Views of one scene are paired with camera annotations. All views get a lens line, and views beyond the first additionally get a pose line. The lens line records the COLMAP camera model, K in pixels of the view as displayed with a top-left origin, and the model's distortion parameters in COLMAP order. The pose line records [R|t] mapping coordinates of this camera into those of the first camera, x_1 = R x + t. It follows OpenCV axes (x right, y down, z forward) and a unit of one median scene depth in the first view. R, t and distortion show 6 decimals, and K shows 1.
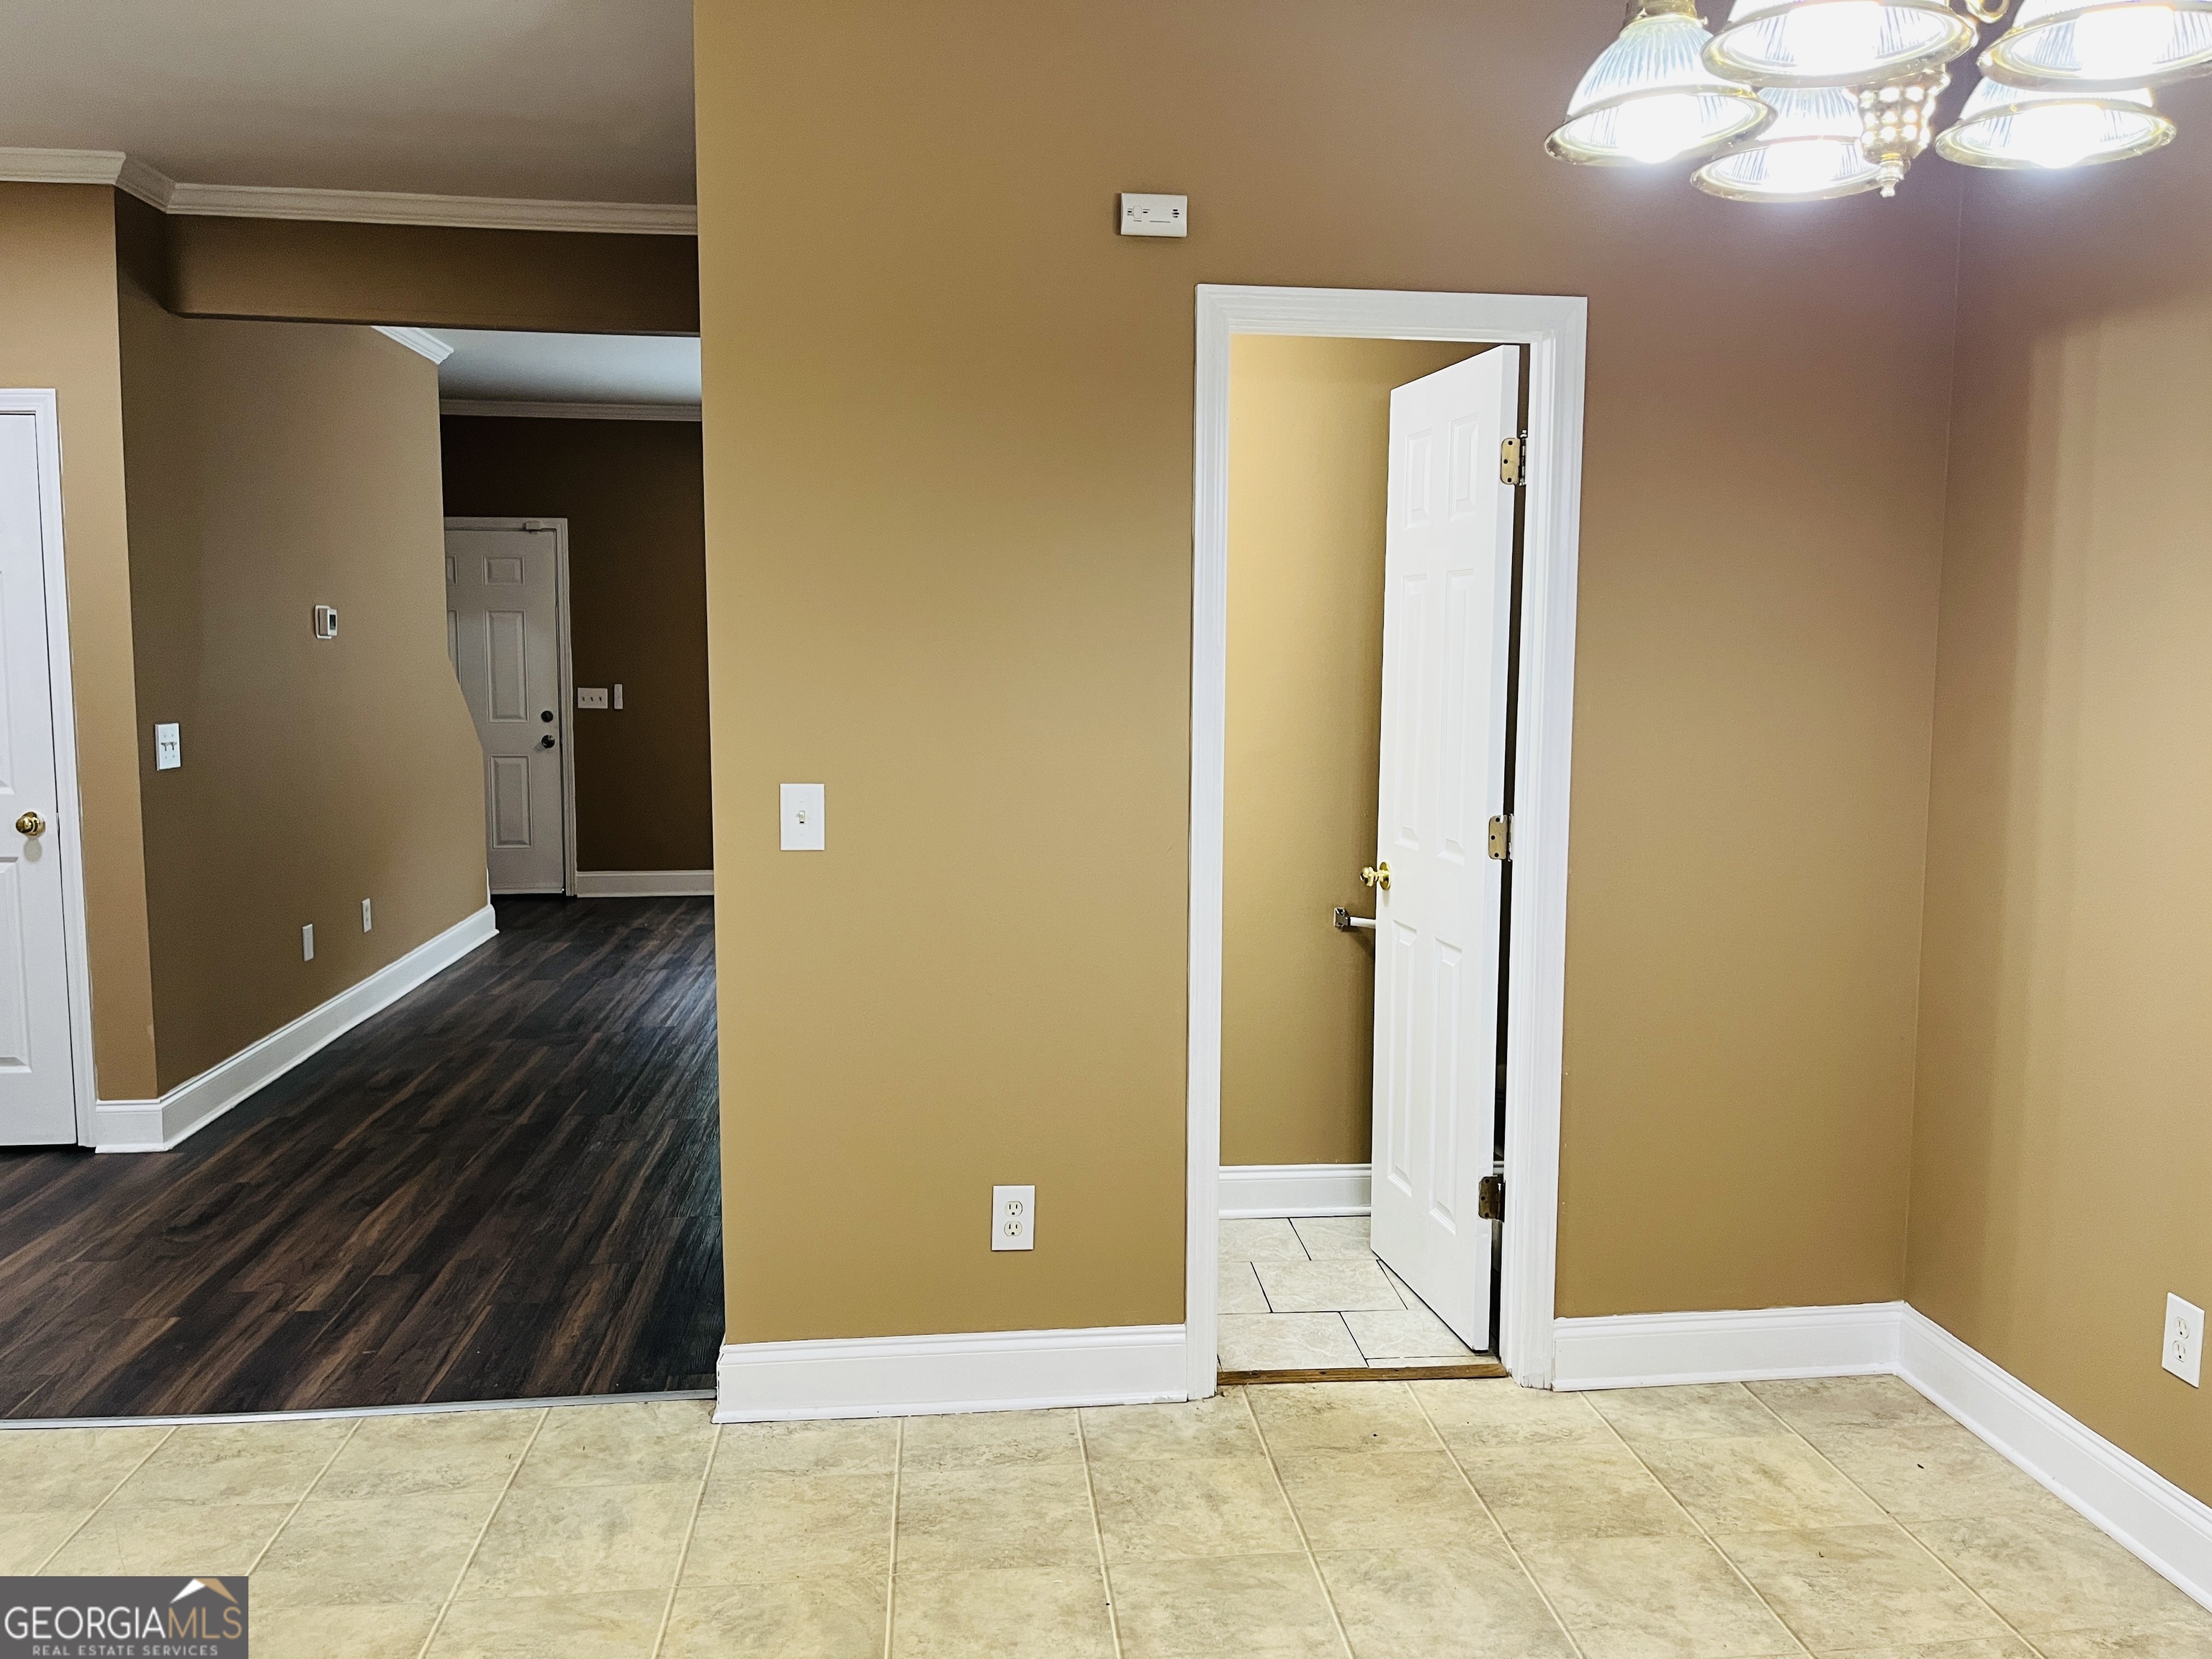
lens RADIAL K [[1661.0, 0, 1141.2], [0, 1661.0, 813.0], [0, 0, 1]] dist [0.068131, -0.100615]
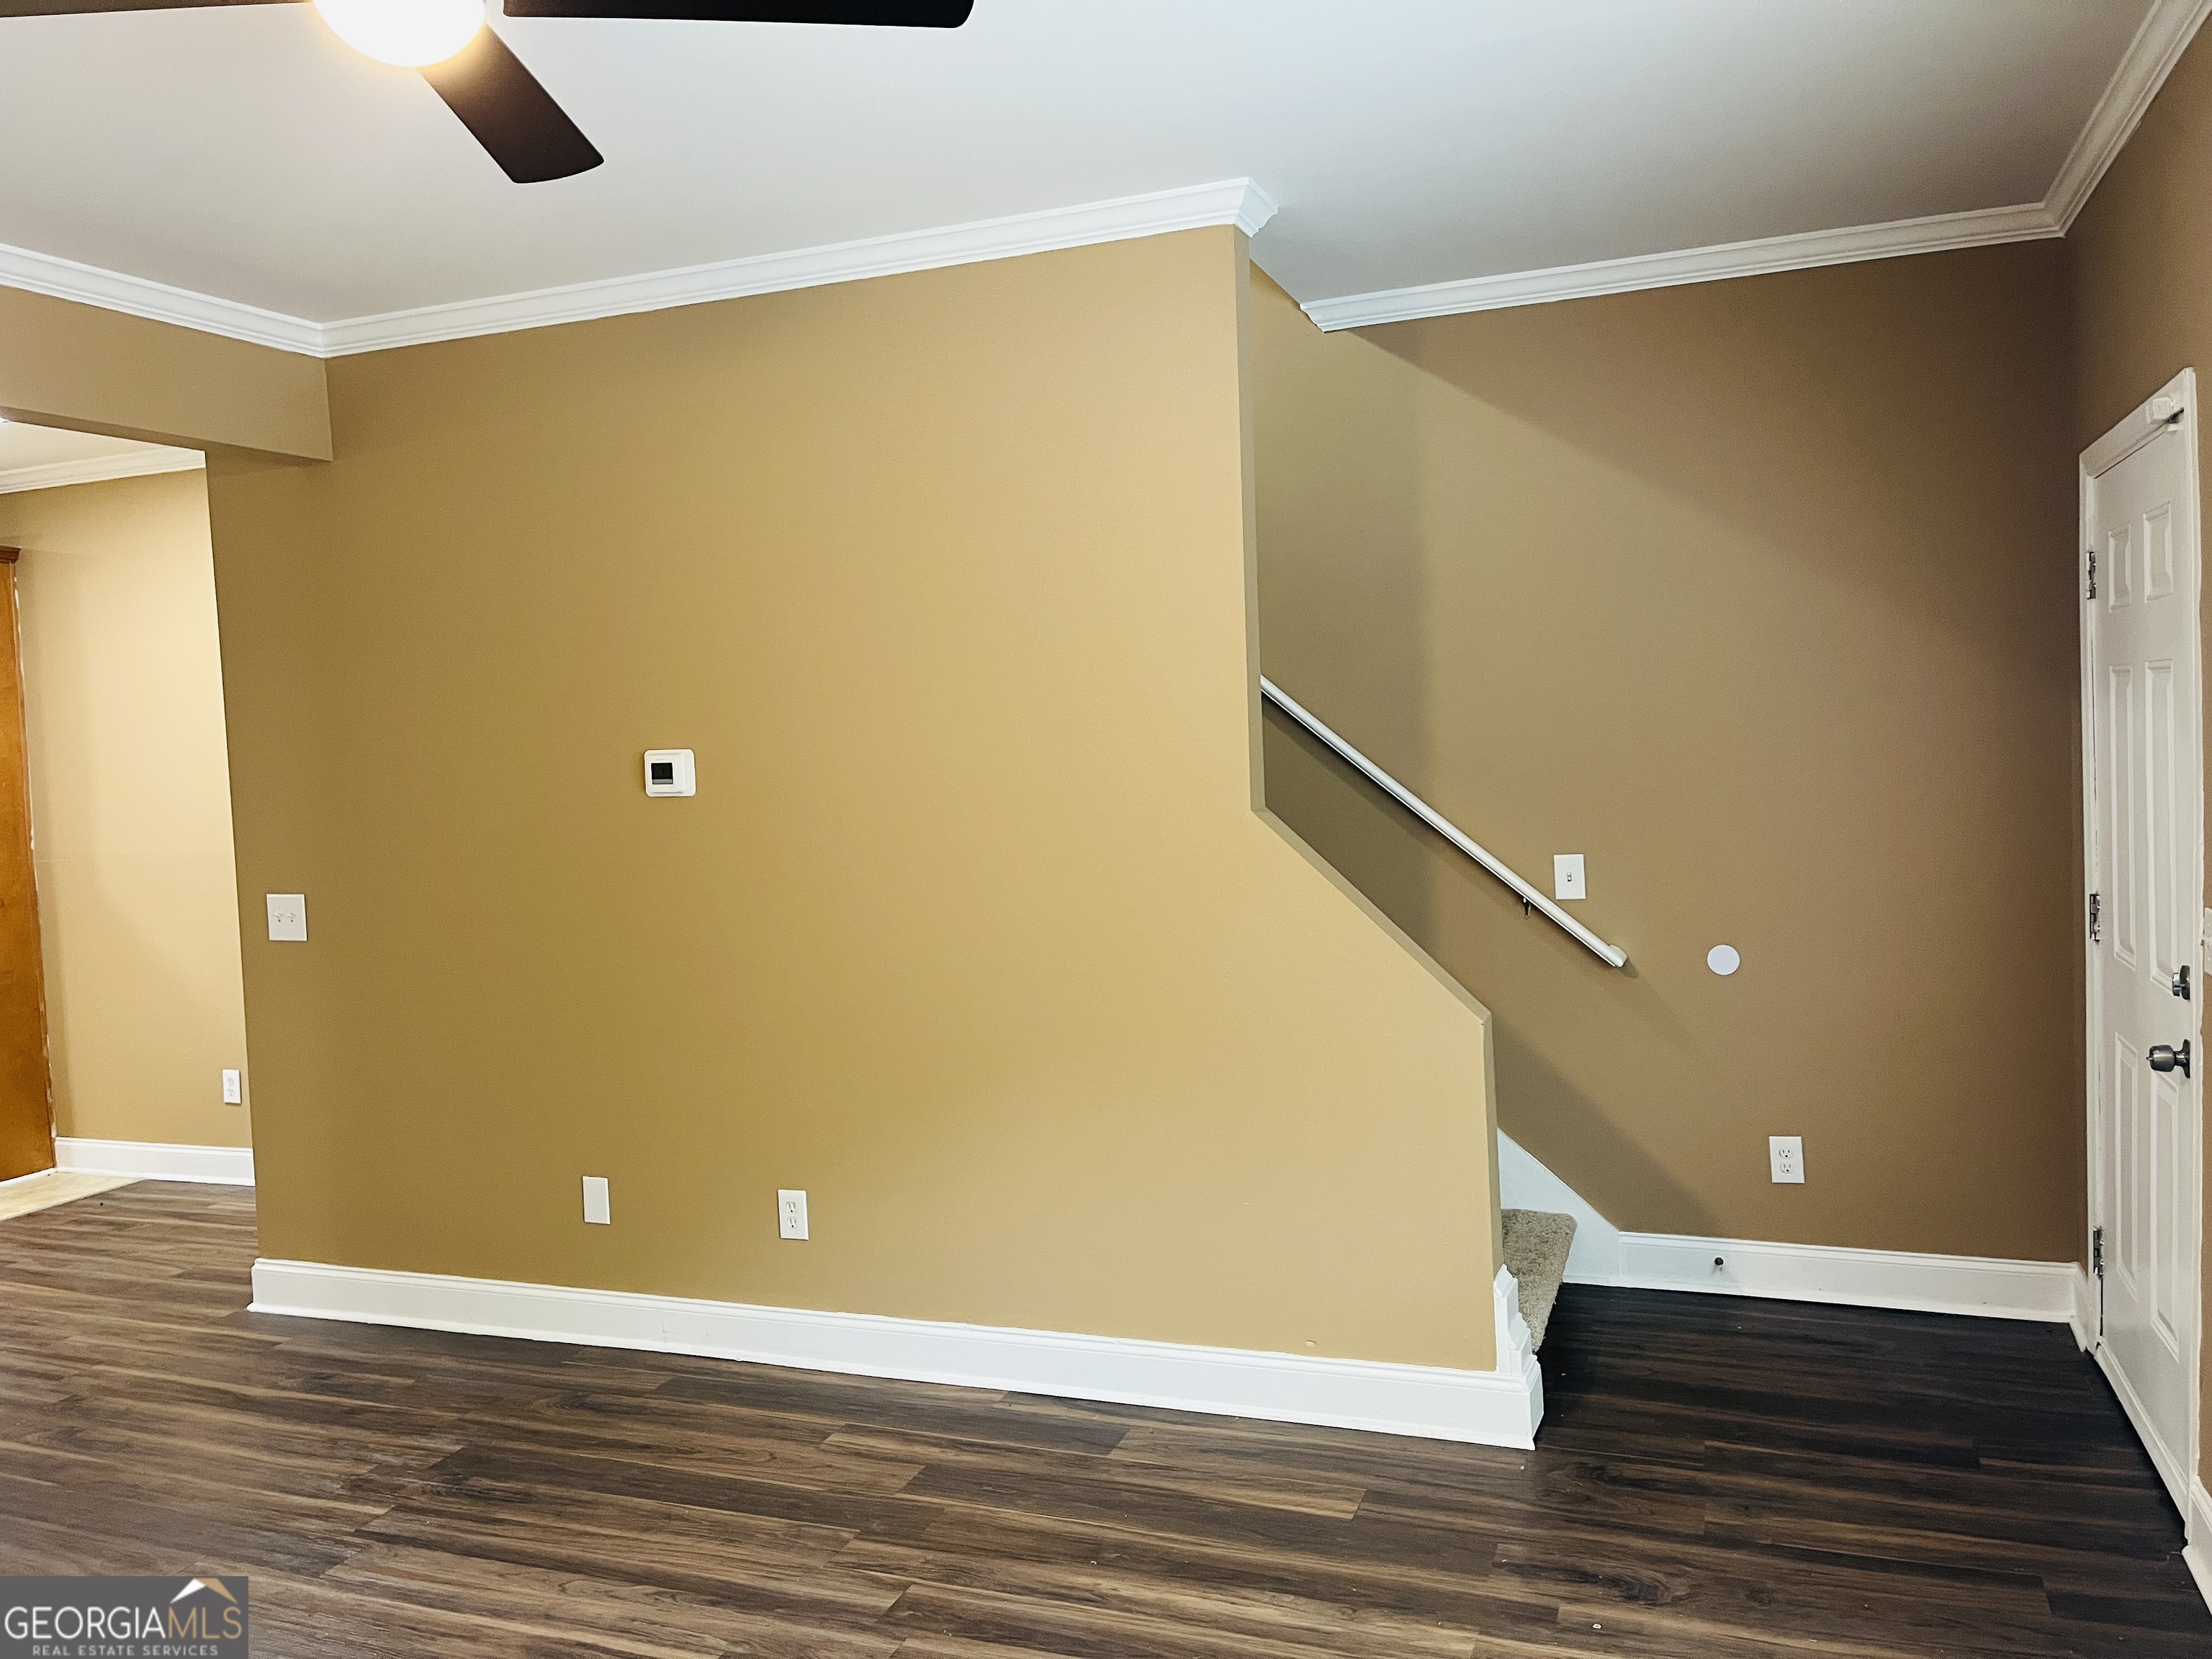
lens RADIAL K [[1673.0, 0, 1113.7], [0, 1673.0, 823.7], [0, 0, 1]] dist [0.090834, -0.125157]
pose [[-0.460936, 0.058088, -0.885530, 0.088331], [-0.053121, 0.994260, 0.092871, -0.257244], [0.885842, 0.089848, -0.455205, 2.273417]]
